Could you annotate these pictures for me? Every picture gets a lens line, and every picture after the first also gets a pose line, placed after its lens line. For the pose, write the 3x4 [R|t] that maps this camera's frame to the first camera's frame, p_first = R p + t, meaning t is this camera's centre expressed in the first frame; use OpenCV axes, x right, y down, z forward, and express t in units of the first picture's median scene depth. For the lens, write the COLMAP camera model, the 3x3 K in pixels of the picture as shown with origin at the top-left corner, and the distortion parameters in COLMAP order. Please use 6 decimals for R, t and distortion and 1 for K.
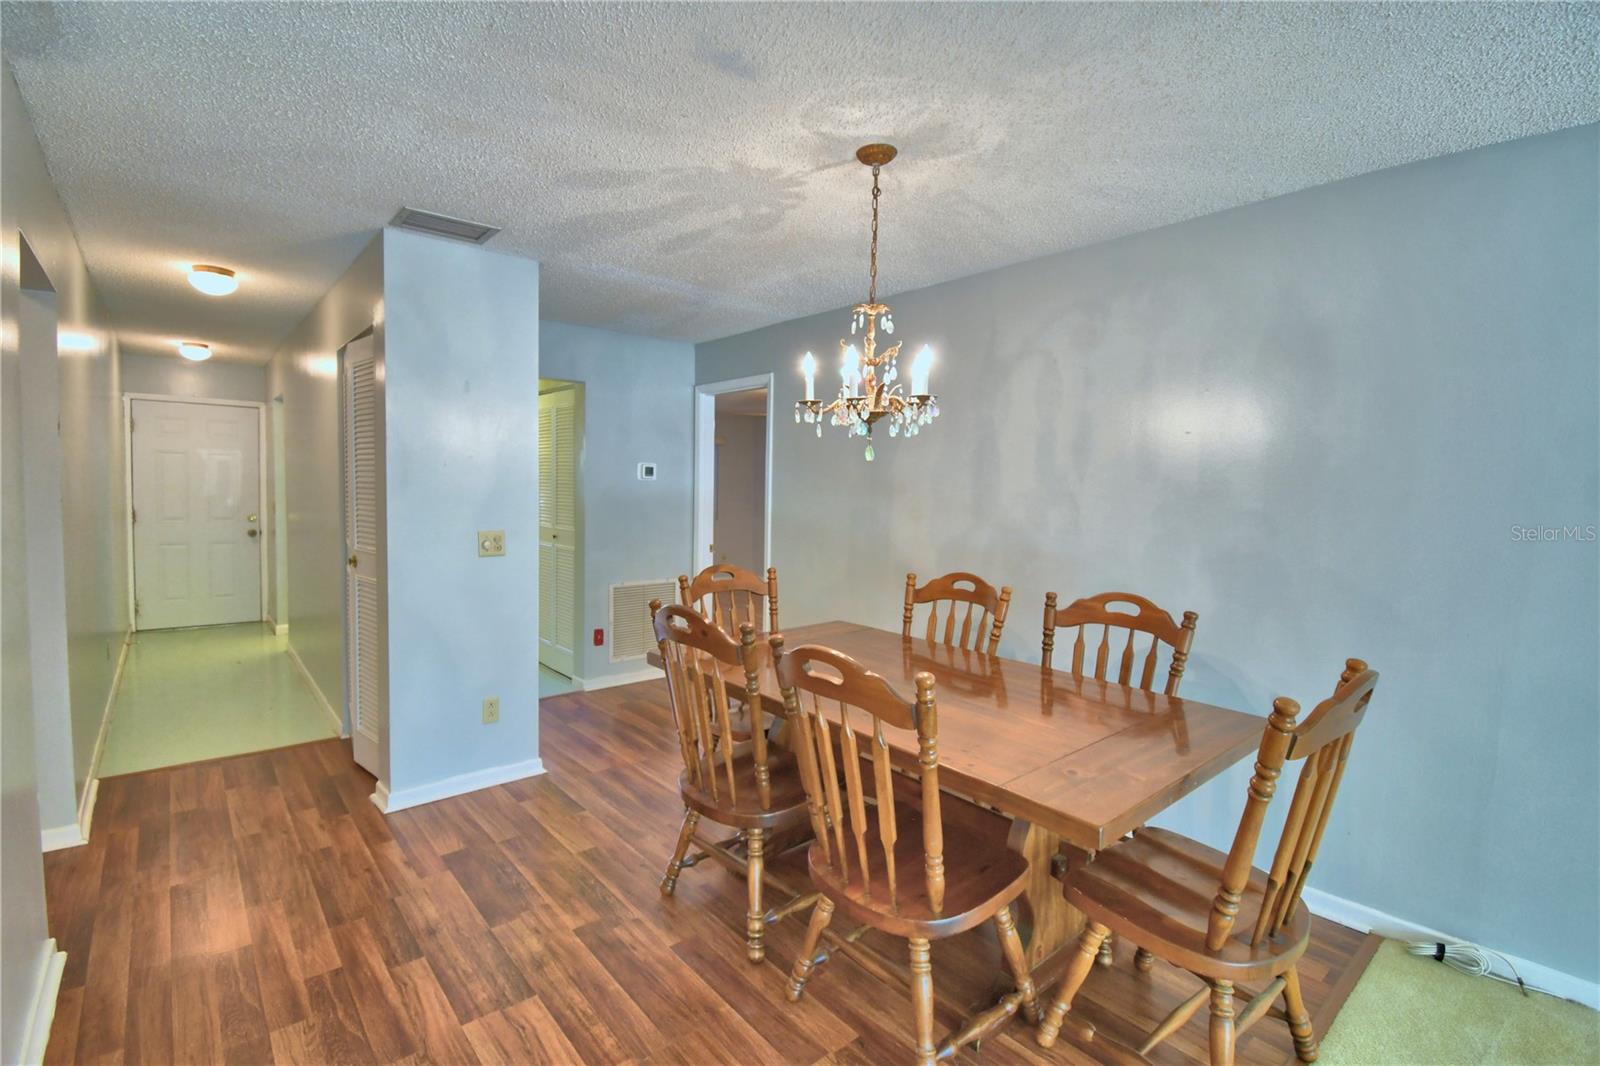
lens RADIAL K [[703.6, 0, 783.5], [0, 703.6, 528.0], [0, 0, 1]] dist [0.019056, -0.024952]
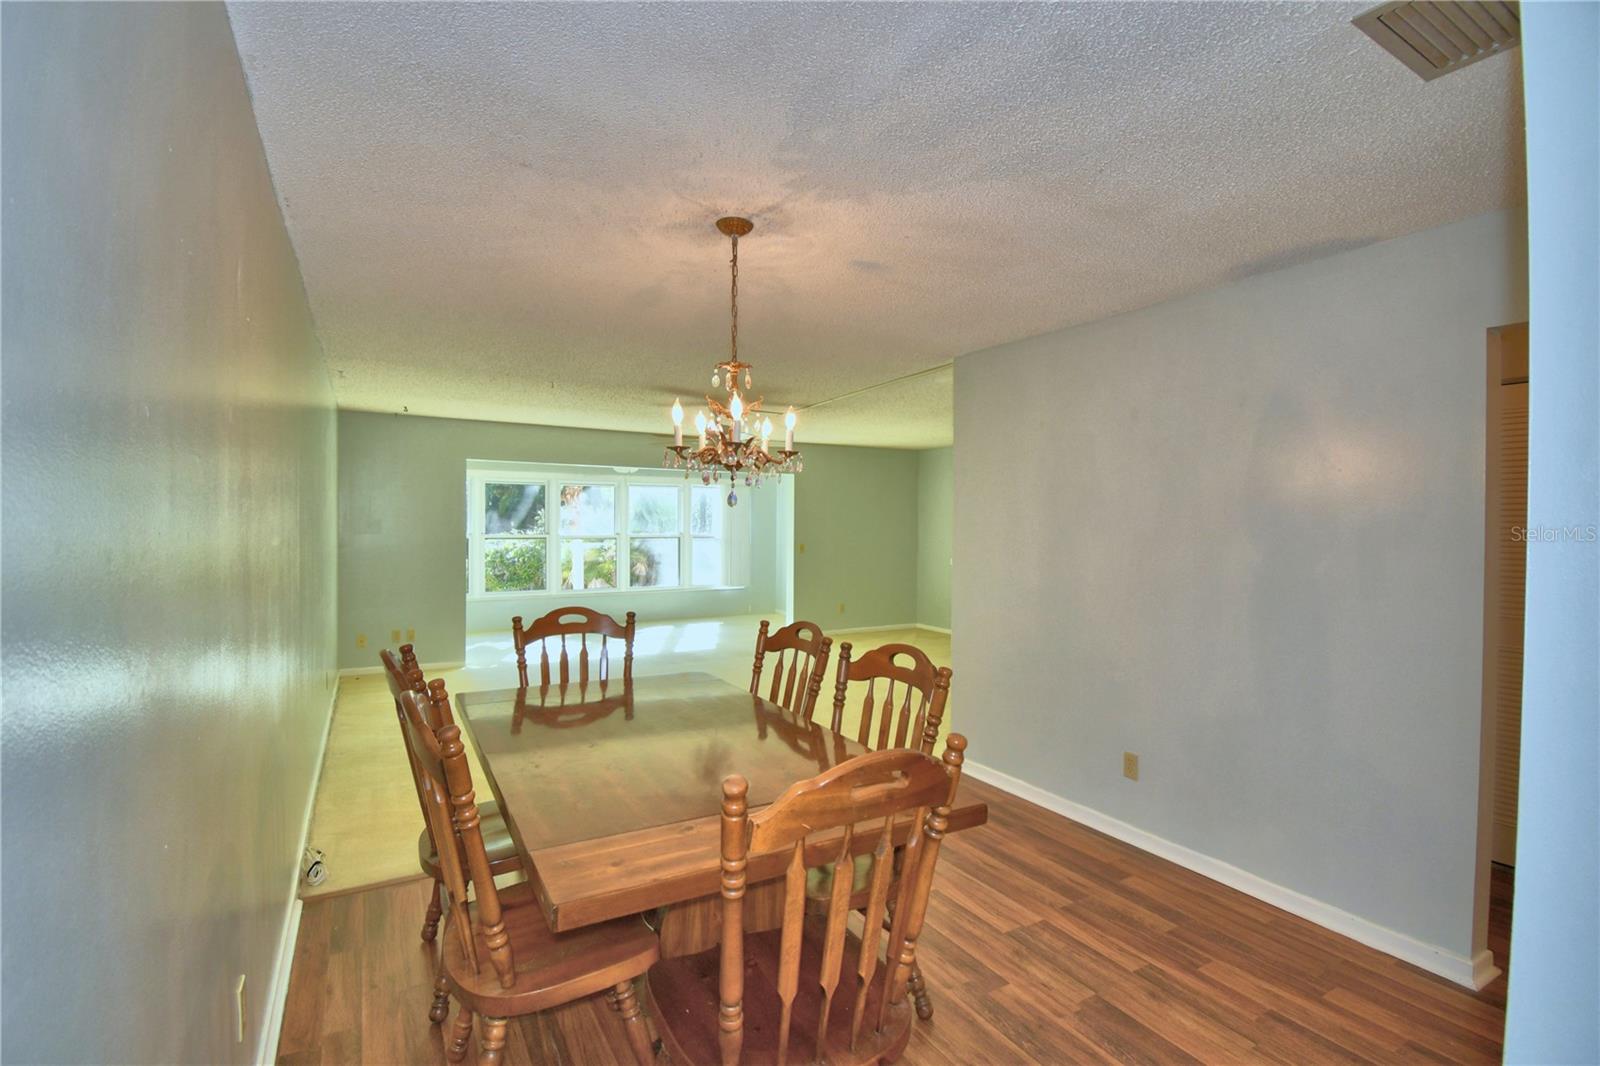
lens RADIAL K [[703.6, 0, 783.5], [0, 703.6, 528.0], [0, 0, 1]] dist [0.019056, -0.024952]
pose [[-0.981840, -0.029337, 0.187429, -0.152299], [-0.015369, 0.997024, 0.075547, -0.144318], [-0.189087, 0.071294, -0.979369, 1.984865]]
